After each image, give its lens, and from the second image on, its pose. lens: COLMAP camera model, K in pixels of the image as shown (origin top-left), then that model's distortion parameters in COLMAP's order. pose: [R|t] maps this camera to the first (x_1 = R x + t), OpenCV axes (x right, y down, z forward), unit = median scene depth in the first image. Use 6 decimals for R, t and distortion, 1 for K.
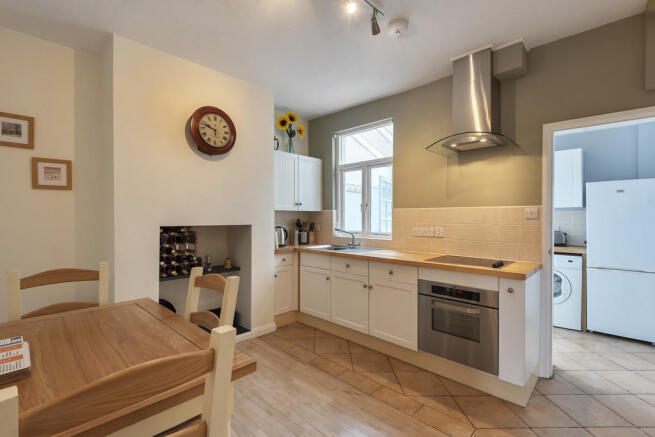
lens RADIAL K [[295.9, 0, 327.3], [0, 295.9, 217.7], [0, 0, 1]] dist [-0.001959, -0.001609]
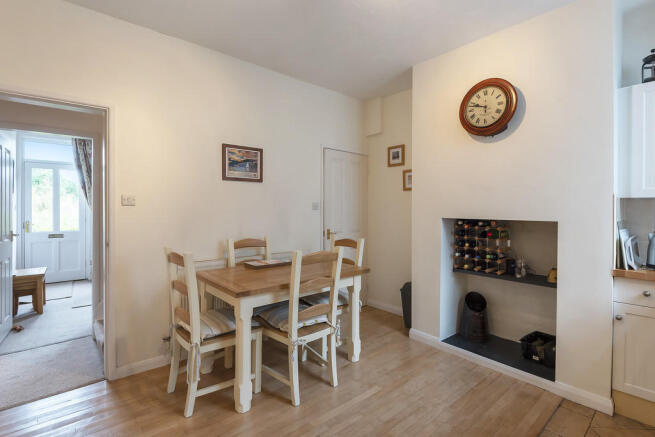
lens RADIAL K [[316.4, 0, 329.5], [0, 316.4, 215.1], [0, 0, 1]] dist [0.003429, 0.000138]
pose [[-0.099859, 0.014841, -0.994891, 0.568110], [-0.014538, 0.999760, 0.016373, 0.005247], [0.994895, 0.016099, -0.099620, 0.649300]]
